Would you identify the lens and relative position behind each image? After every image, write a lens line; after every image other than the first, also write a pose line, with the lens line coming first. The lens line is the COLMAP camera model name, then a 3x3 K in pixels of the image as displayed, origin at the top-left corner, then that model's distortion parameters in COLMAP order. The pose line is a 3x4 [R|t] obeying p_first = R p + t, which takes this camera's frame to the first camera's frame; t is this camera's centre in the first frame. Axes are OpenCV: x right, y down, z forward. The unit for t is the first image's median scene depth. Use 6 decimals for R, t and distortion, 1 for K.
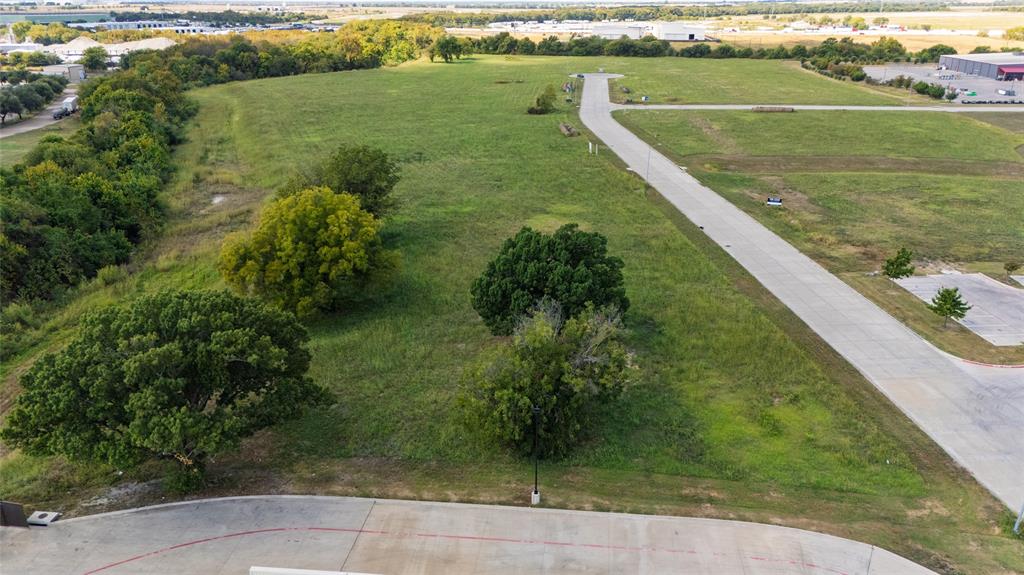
lens RADIAL K [[753.1, 0, 515.6], [0, 753.1, 284.0], [0, 0, 1]] dist [0.067875, -0.065495]
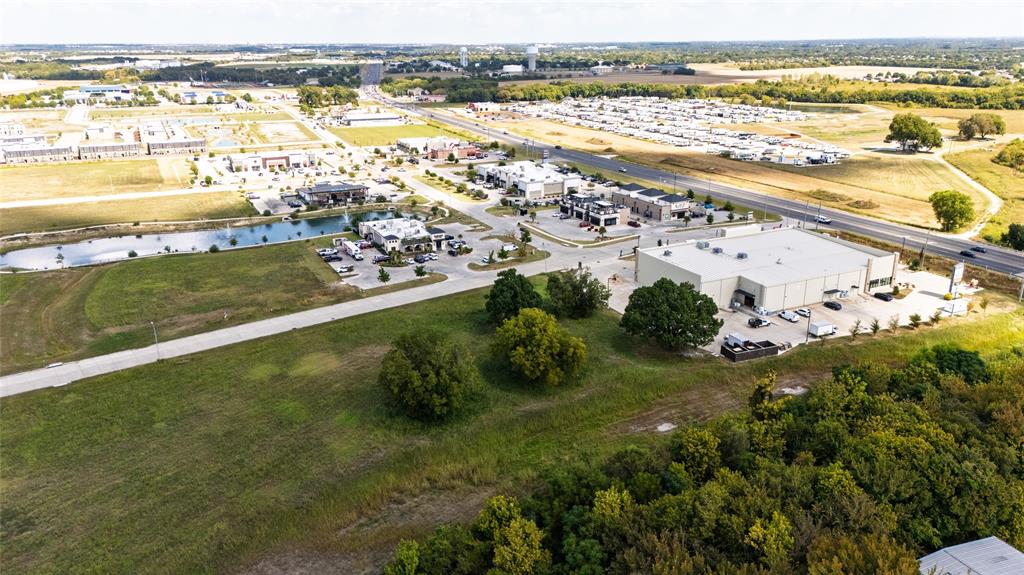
lens RADIAL K [[753.1, 0, 510.4], [0, 753.1, 290.9], [0, 0, 1]] dist [0.067875, -0.065495]
pose [[-0.526996, -0.259796, 0.809185, -0.429540], [0.303677, 0.831709, 0.464803, -0.259378], [-0.793760, 0.490680, -0.359413, 0.436696]]
